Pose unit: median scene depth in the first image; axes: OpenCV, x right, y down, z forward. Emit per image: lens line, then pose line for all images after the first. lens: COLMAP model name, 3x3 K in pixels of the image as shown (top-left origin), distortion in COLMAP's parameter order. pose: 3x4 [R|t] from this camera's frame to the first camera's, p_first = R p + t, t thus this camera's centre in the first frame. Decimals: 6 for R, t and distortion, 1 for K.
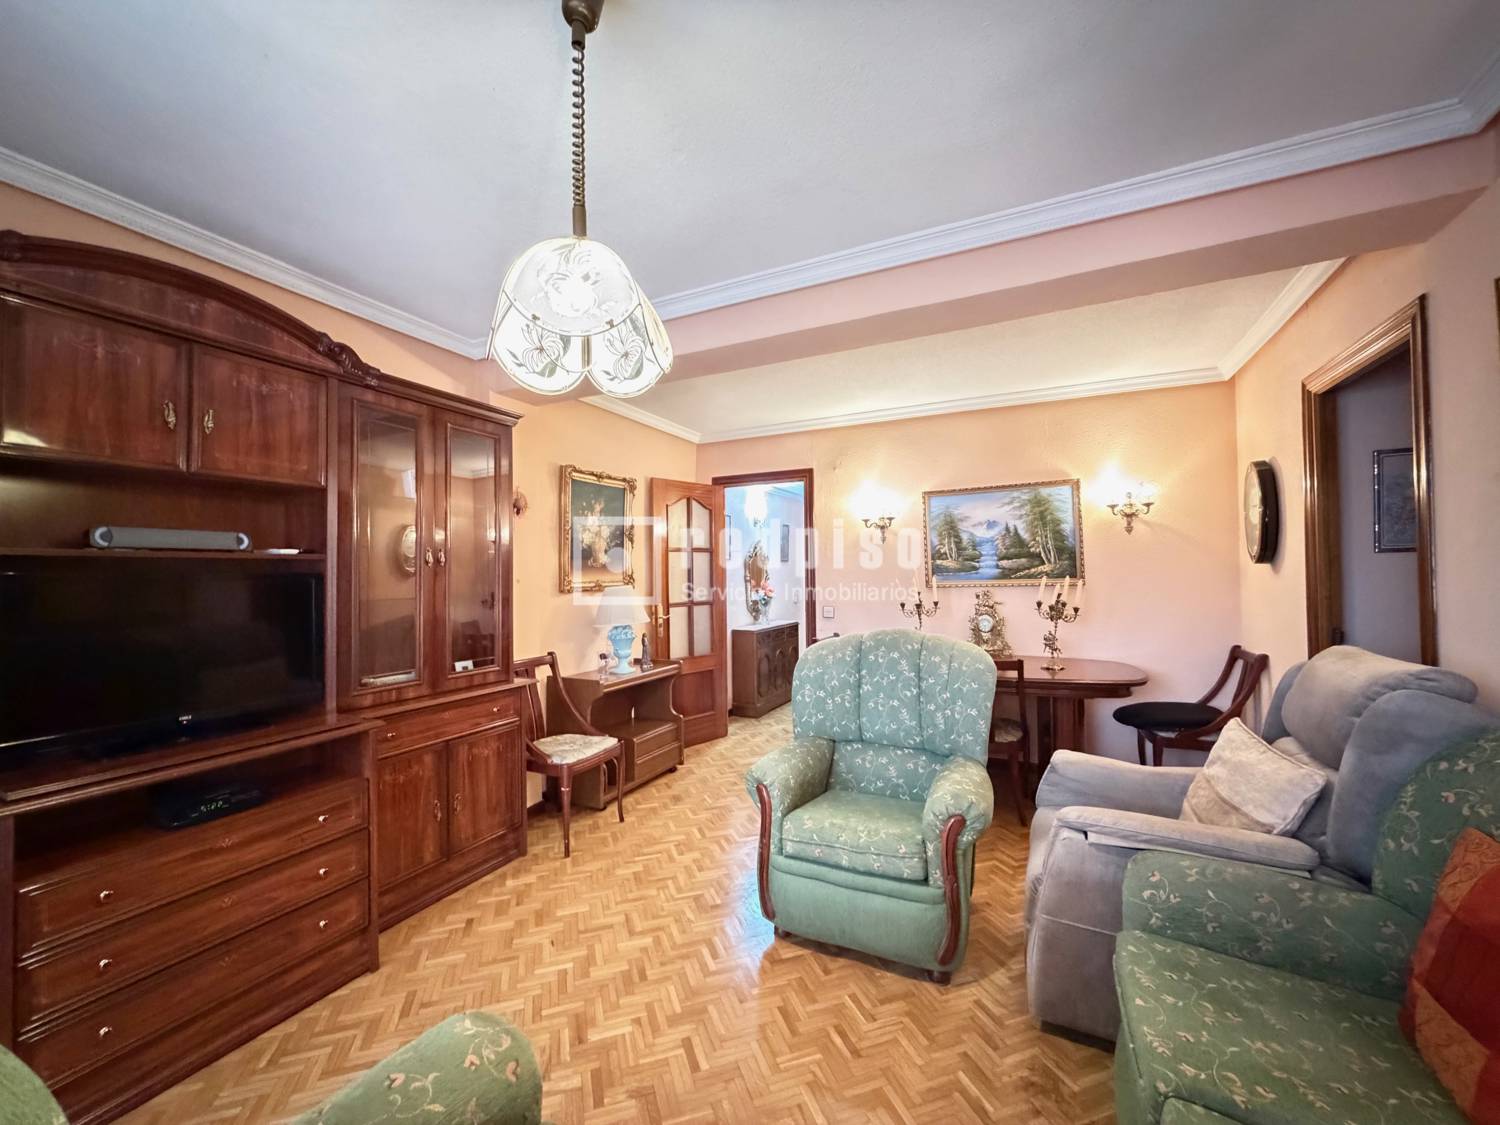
lens RADIAL K [[599.4, 0, 750.0], [0, 599.4, 562.5], [0, 0, 1]] dist [0.002646, -0.000075]
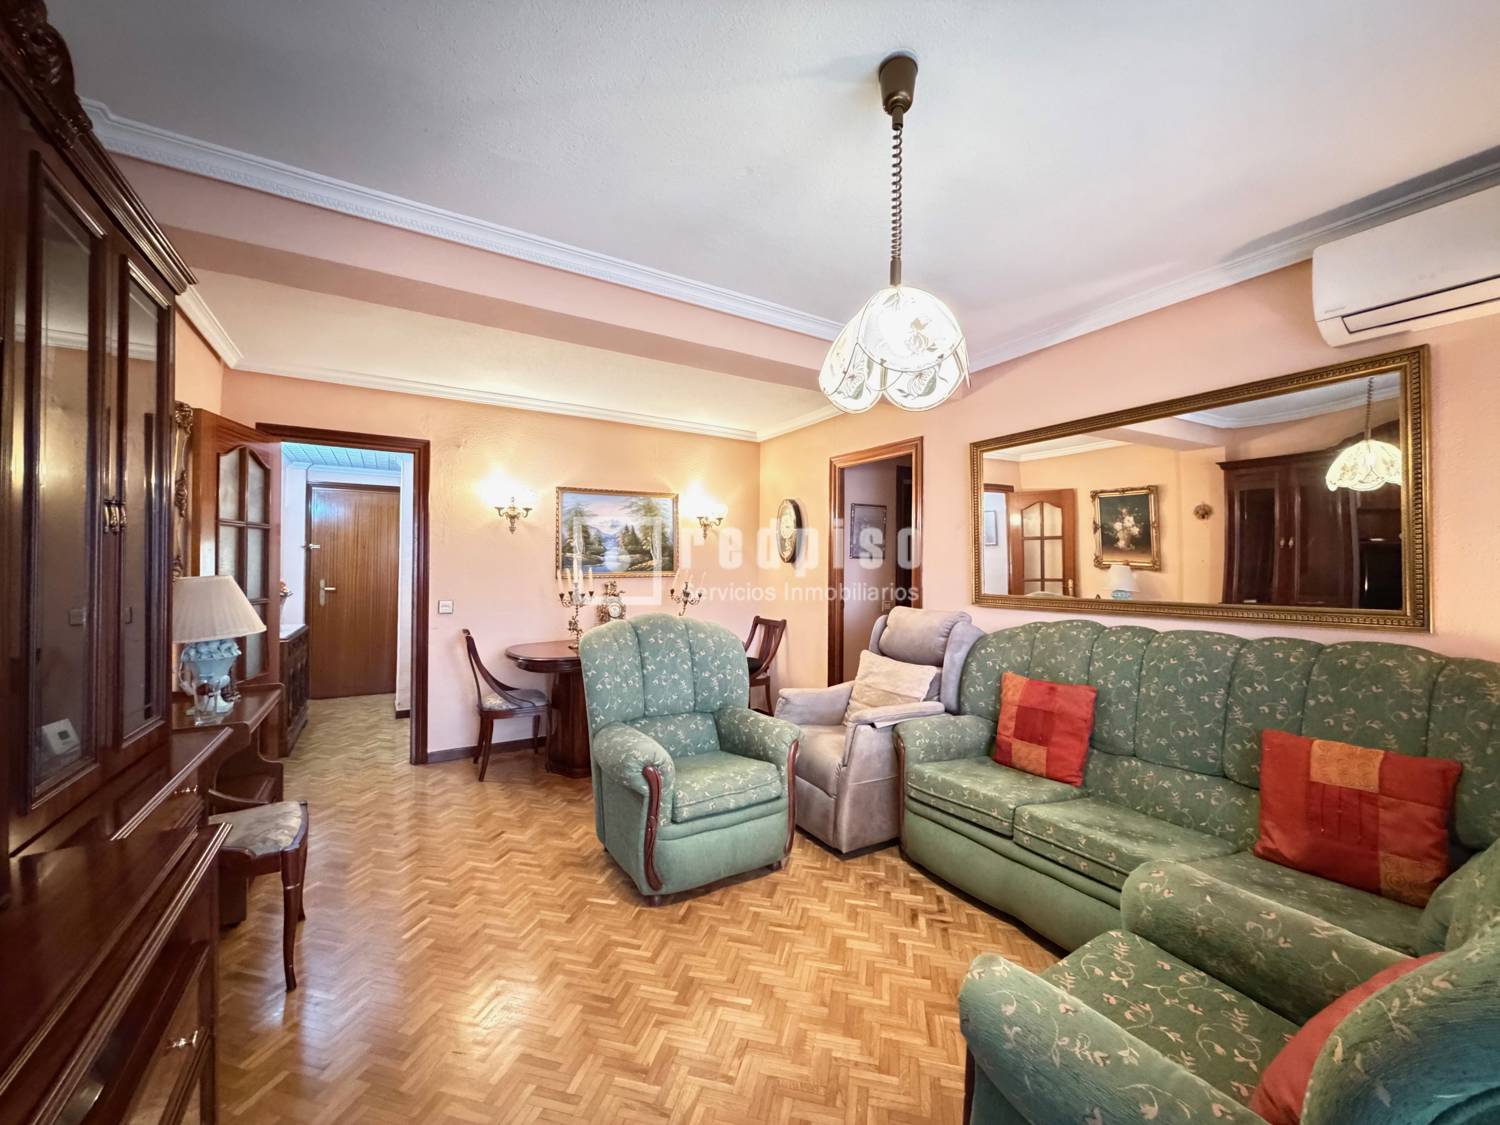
lens RADIAL K [[589.5, 0, 749.6], [0, 589.5, 567.8], [0, 0, 1]] dist [-0.000937, 0.000027]
pose [[0.543400, 0.014759, 0.839344, -0.423100], [-0.029643, 0.999559, 0.001615, 0.012134], [-0.838950, -0.025758, 0.543598, 0.177558]]
